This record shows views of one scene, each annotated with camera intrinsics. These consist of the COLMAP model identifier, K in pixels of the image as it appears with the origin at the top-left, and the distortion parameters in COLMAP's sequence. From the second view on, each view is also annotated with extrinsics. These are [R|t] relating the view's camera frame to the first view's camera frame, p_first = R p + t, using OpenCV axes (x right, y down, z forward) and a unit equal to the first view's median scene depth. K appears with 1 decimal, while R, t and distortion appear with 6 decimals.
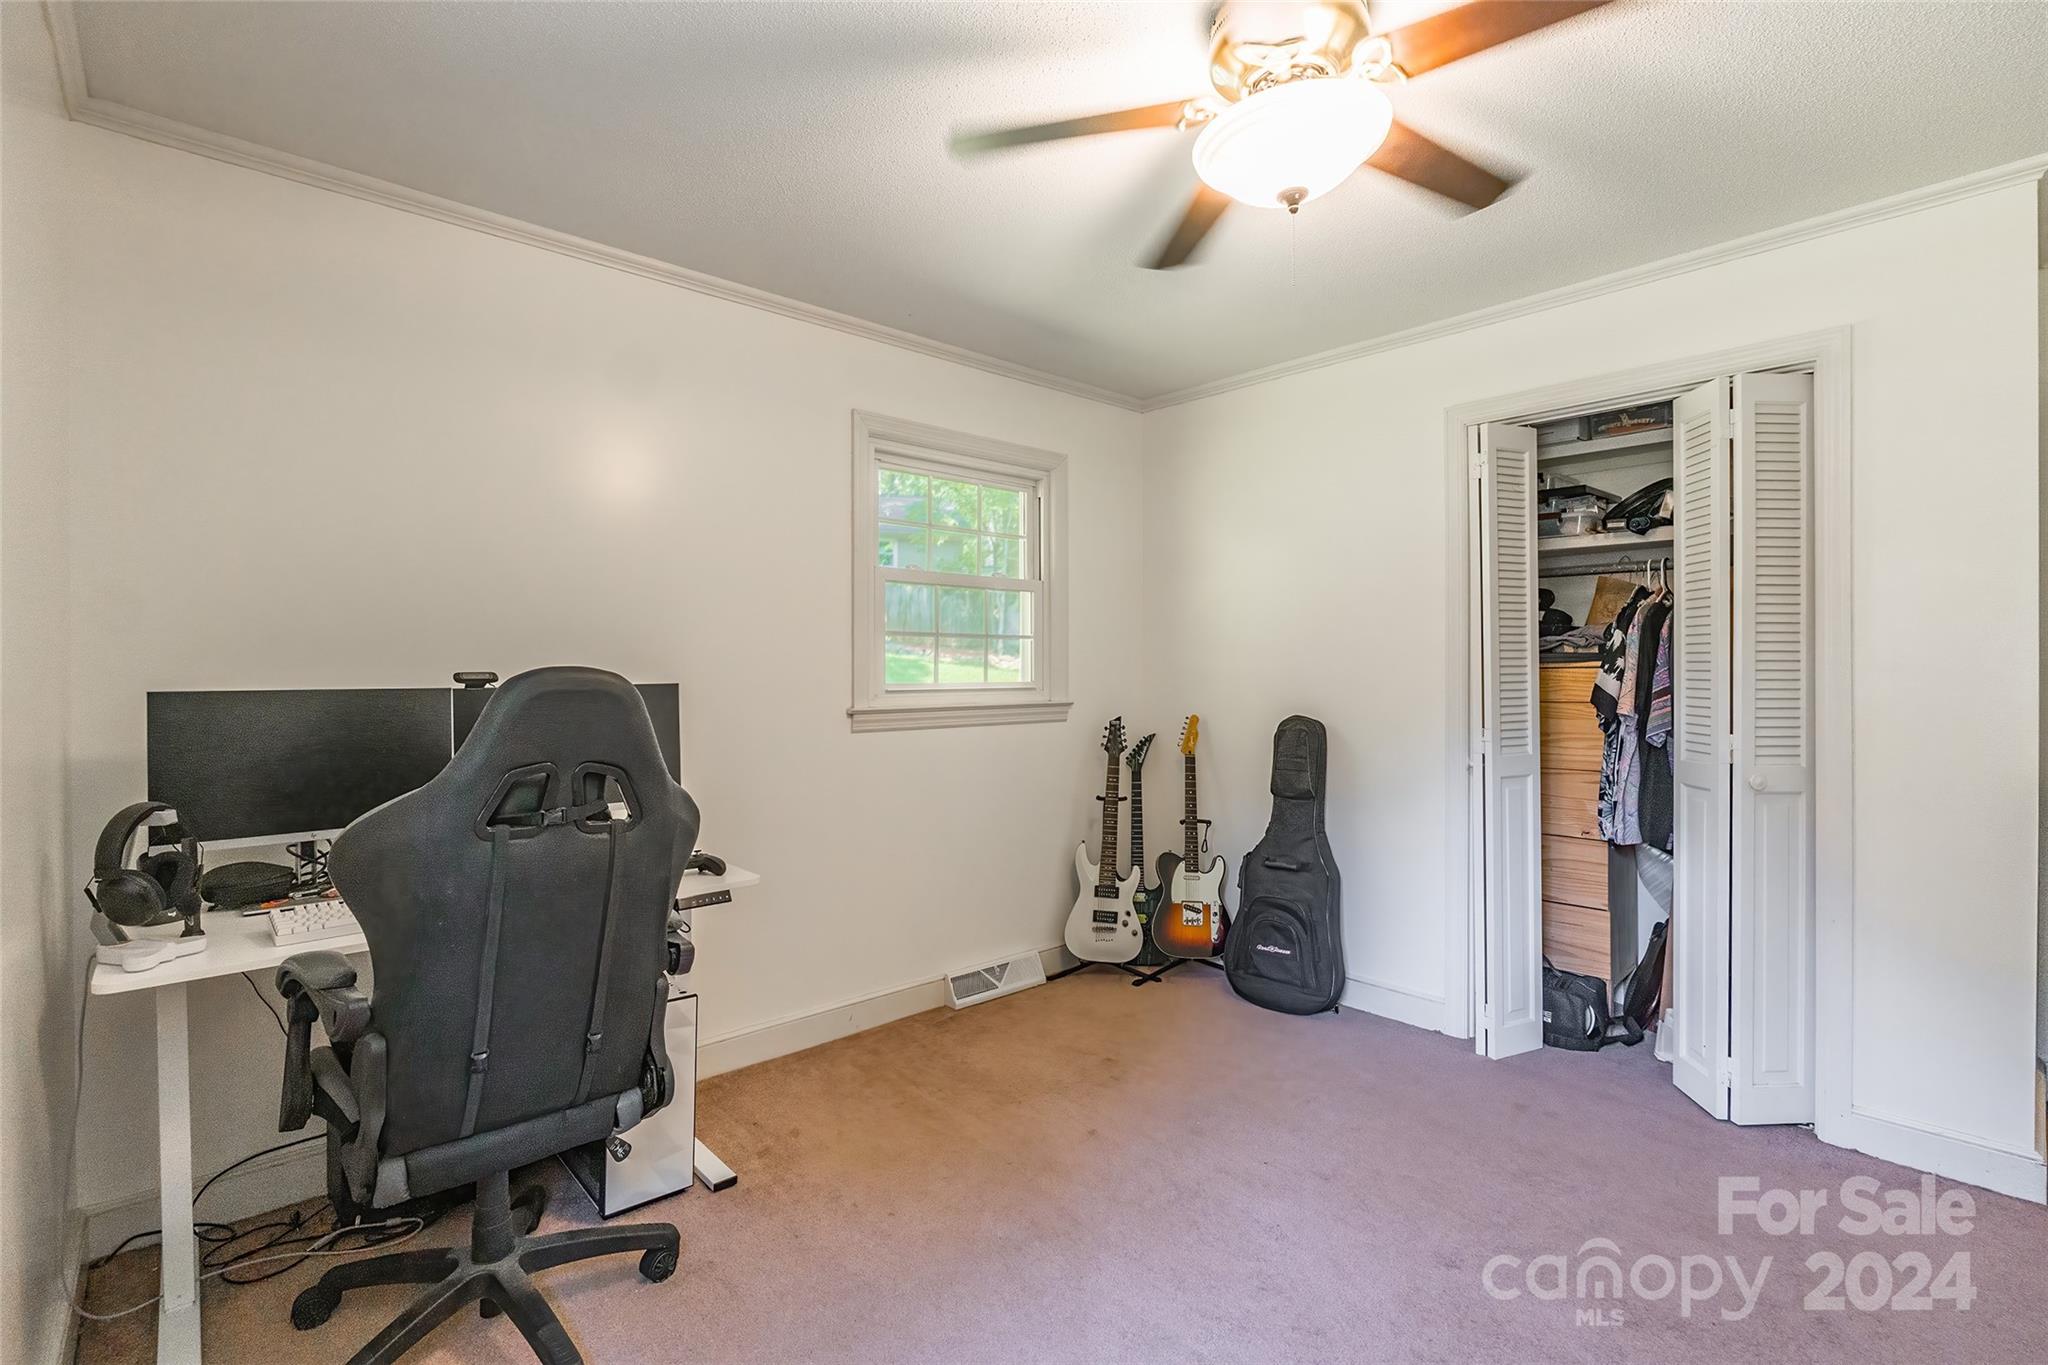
lens RADIAL K [[921.9, 0, 1019.9], [0, 921.9, 658.6], [0, 0, 1]] dist [-0.015076, 0.000345]
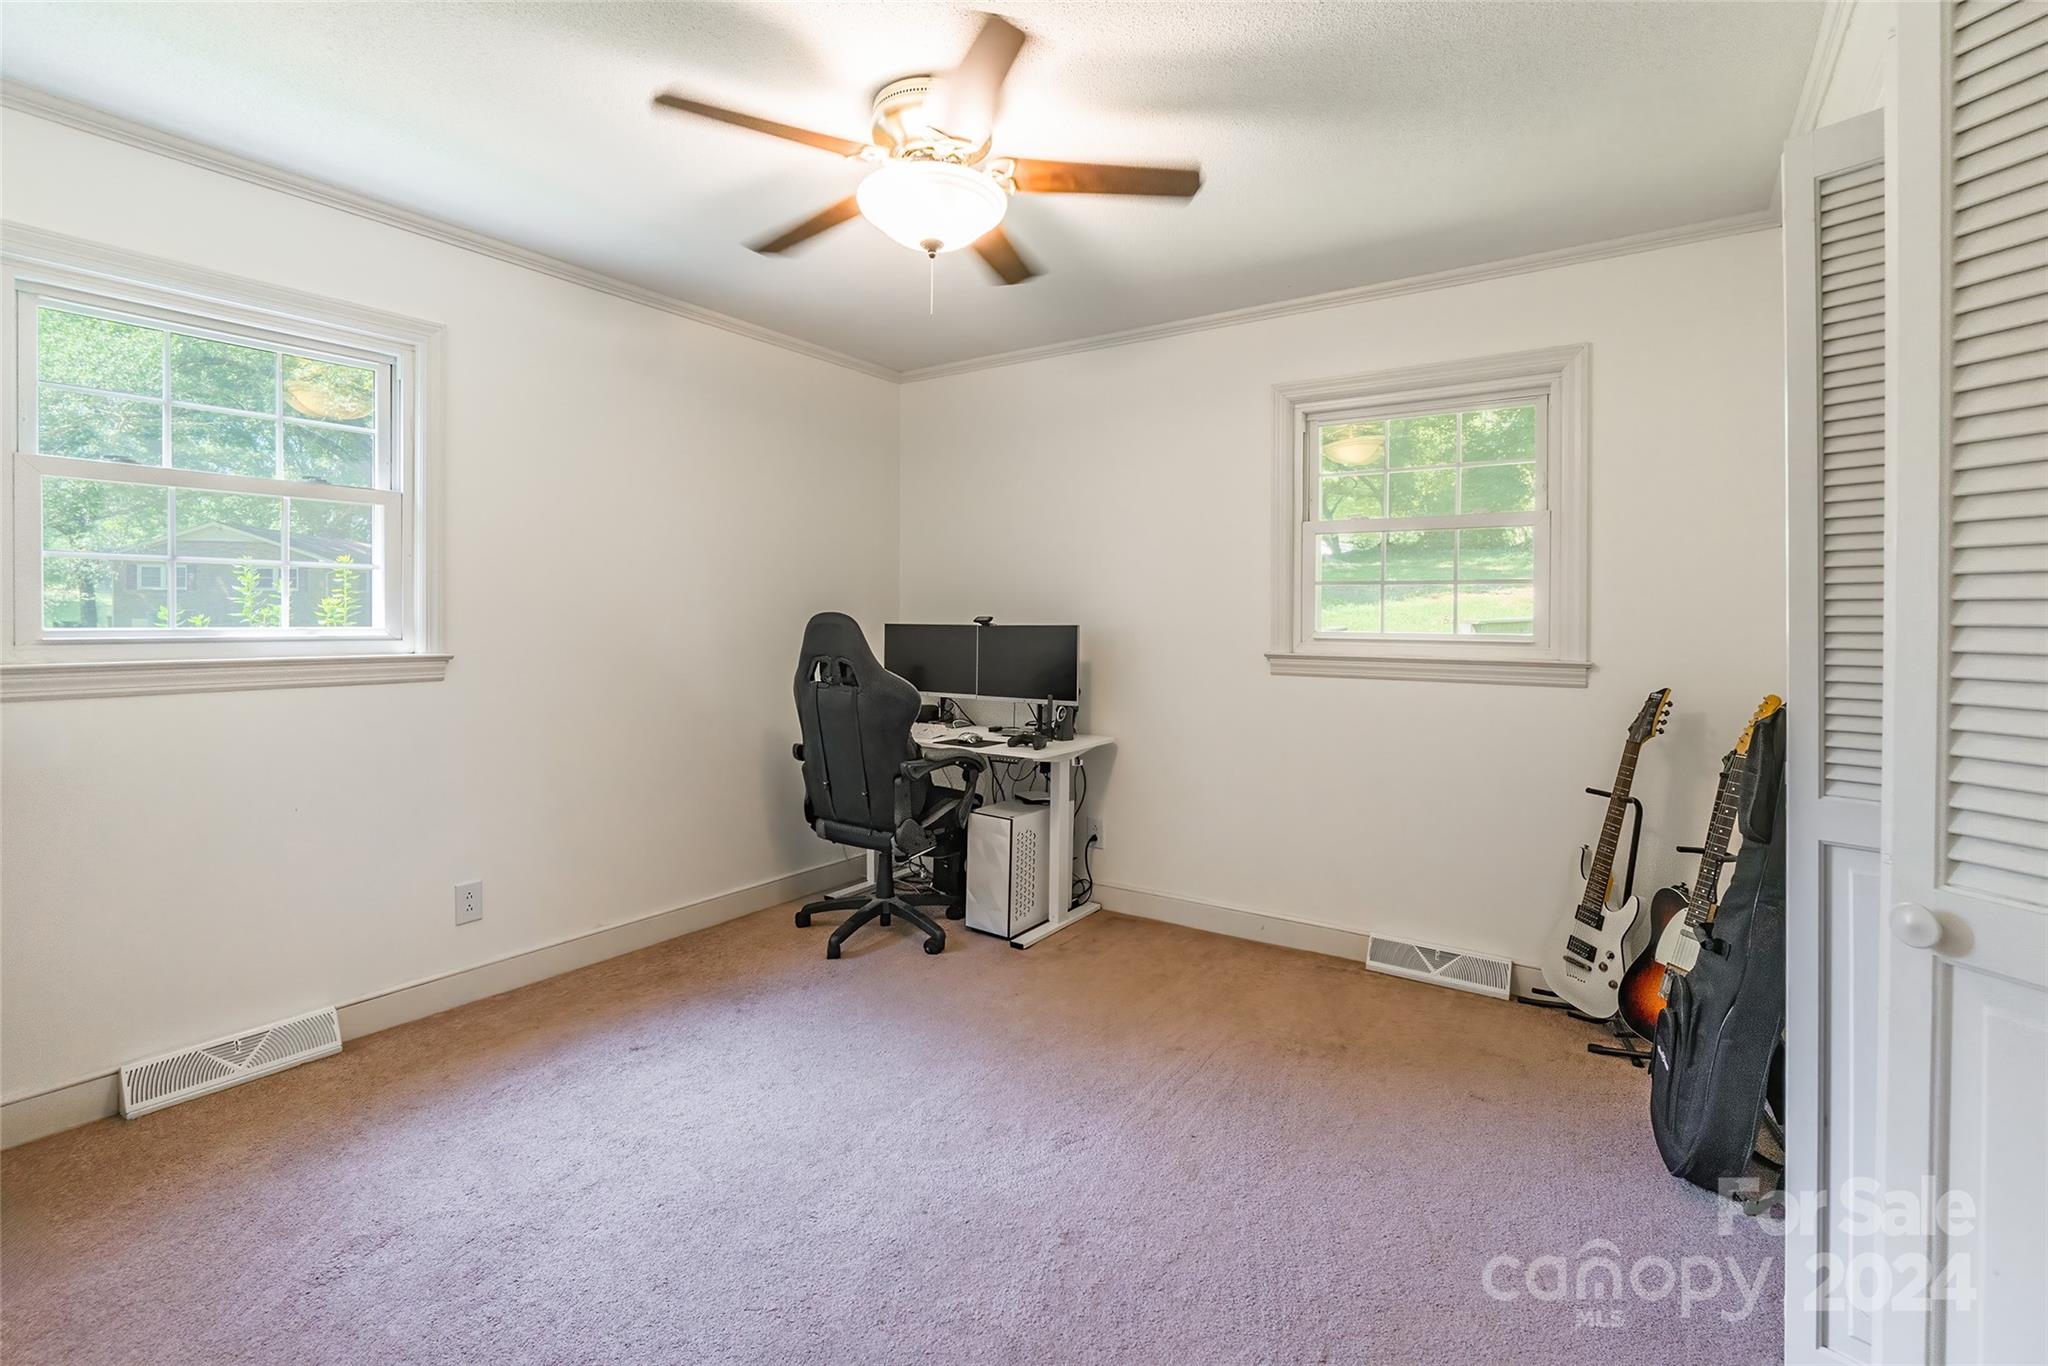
lens RADIAL K [[965.1, 0, 1031.8], [0, 965.1, 612.1], [0, 0, 1]] dist [0.003038, 0.000256]
pose [[0.239524, -0.002876, -0.970886, 0.765859], [0.001306, 0.999996, -0.002641, 0.006397], [0.970889, -0.000635, 0.239527, 0.378410]]
